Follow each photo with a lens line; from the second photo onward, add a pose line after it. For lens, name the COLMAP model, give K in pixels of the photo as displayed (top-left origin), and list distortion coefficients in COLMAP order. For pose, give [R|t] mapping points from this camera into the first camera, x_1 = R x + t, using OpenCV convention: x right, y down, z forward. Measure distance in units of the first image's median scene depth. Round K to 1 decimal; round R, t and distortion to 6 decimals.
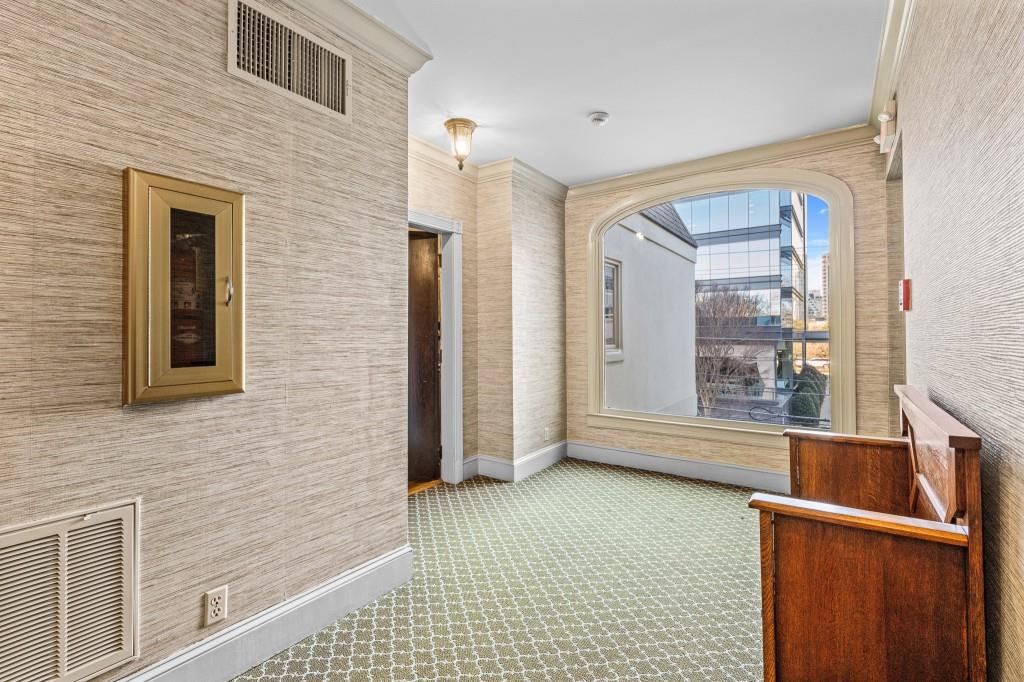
lens RADIAL K [[461.6, 0, 513.6], [0, 461.6, 334.9], [0, 0, 1]] dist [-0.000849, -0.000054]
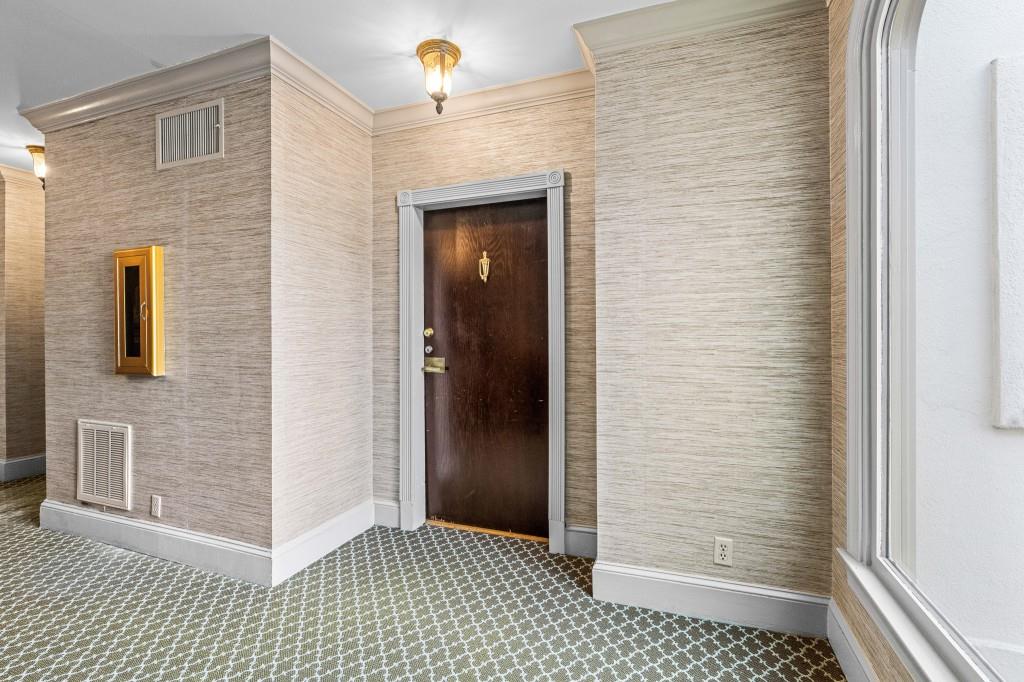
lens RADIAL K [[461.6, 0, 512.6], [0, 461.6, 338.1], [0, 0, 1]] dist [-0.000849, -0.000054]
pose [[0.254984, 0.007960, -0.966913, 0.924914], [0.003097, 0.999954, 0.009049, -0.008070], [0.966940, -0.005302, 0.254947, 1.353521]]
